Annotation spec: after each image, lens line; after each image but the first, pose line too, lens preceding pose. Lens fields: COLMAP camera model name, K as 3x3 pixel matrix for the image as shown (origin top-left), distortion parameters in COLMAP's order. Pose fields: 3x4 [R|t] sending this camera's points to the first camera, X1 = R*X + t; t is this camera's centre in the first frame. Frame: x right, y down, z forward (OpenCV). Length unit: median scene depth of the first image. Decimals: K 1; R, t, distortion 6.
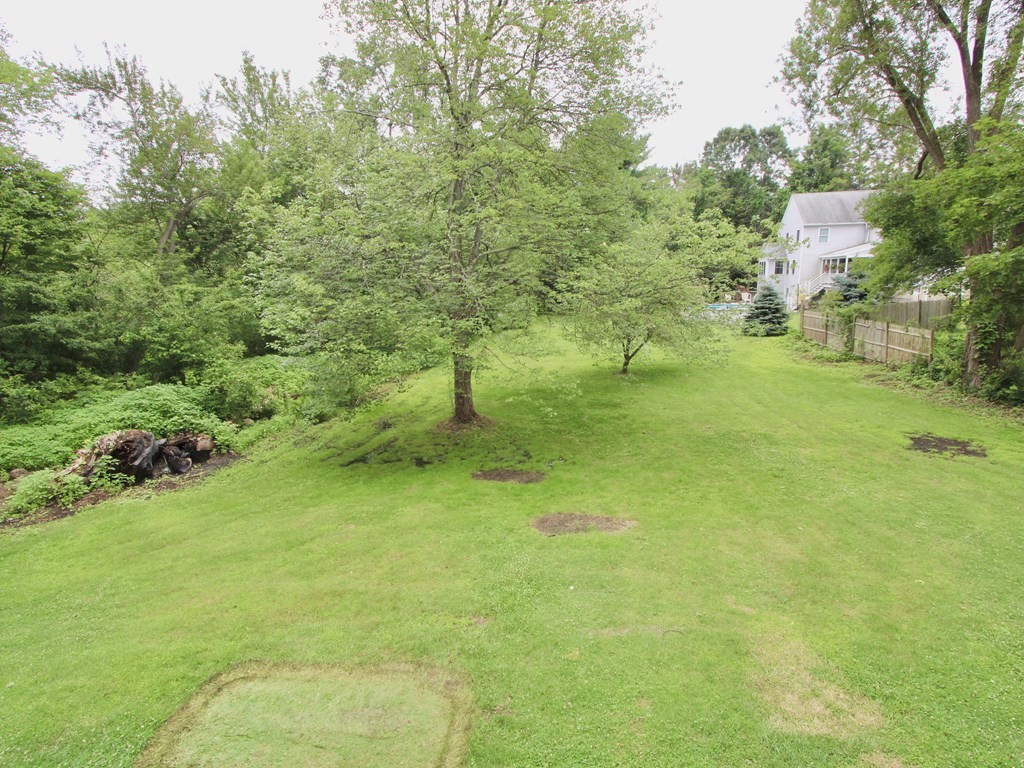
lens RADIAL K [[538.7, 0, 512.4], [0, 538.7, 382.2], [0, 0, 1]] dist [-0.003417, 0.001572]
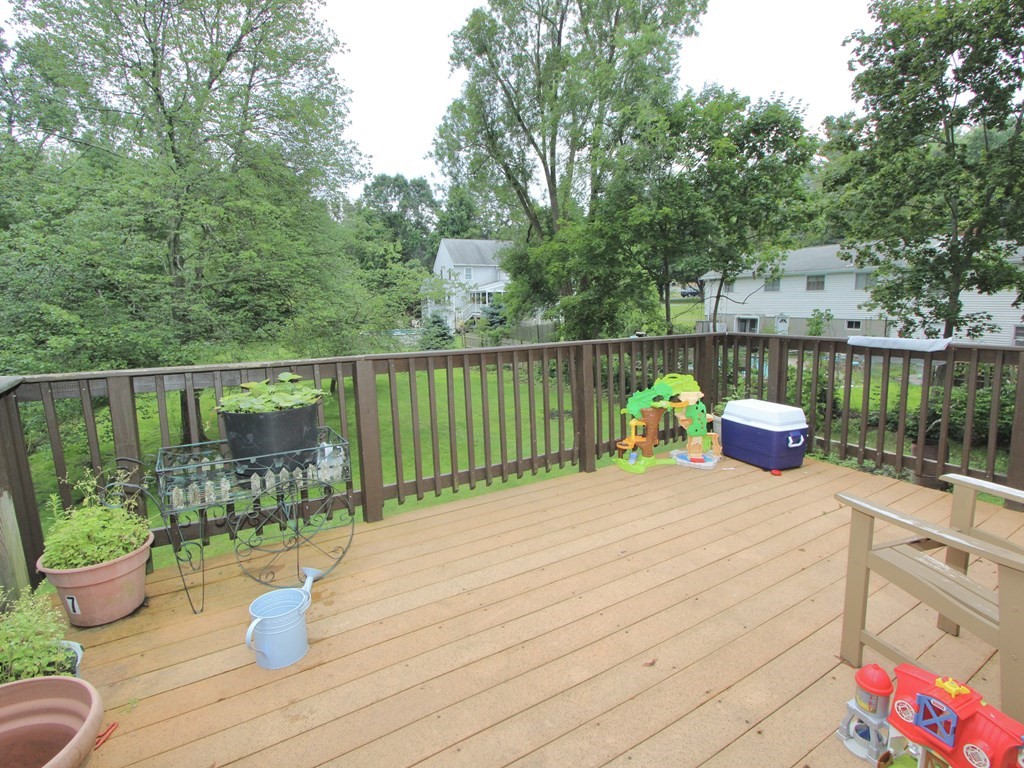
lens RADIAL K [[538.7, 0, 511.6], [0, 538.7, 384.3], [0, 0, 1]] dist [-0.003417, 0.001572]
pose [[0.823412, -0.072117, 0.562842, -0.096513], [0.098440, 0.995006, -0.016524, 0.019396], [-0.558839, 0.069013, 0.826399, -0.111813]]
